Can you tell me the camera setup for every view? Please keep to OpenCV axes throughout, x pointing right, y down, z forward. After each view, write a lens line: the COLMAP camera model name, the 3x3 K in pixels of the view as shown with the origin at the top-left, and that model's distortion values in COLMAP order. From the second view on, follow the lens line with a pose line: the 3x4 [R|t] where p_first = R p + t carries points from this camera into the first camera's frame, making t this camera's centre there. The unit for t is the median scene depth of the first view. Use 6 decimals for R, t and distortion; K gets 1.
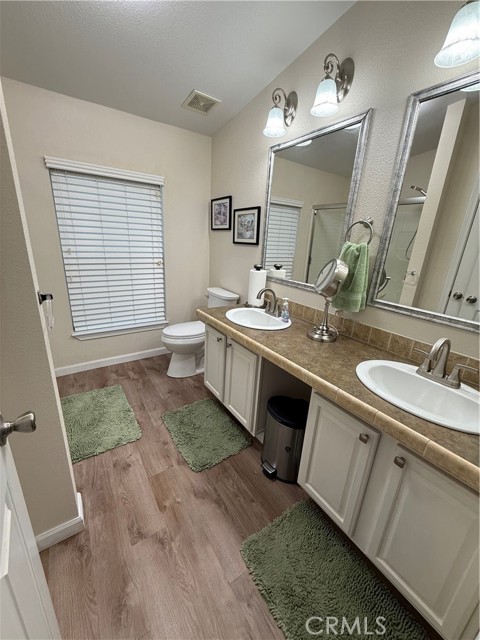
lens RADIAL K [[255.5, 0, 240.5], [0, 255.5, 317.3], [0, 0, 1]] dist [-0.001074, 0.000823]
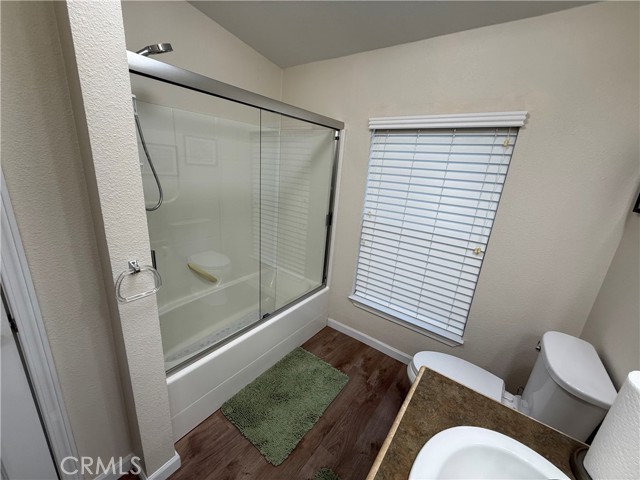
lens RADIAL K [[255.5, 0, 319.6], [0, 255.5, 241.3], [0, 0, 1]] dist [-0.001074, 0.000823]
pose [[0.327955, 0.241444, -0.913318, 0.141152], [-0.336542, 0.933220, 0.125859, -0.224448], [0.882714, 0.266094, 0.387310, 0.511342]]
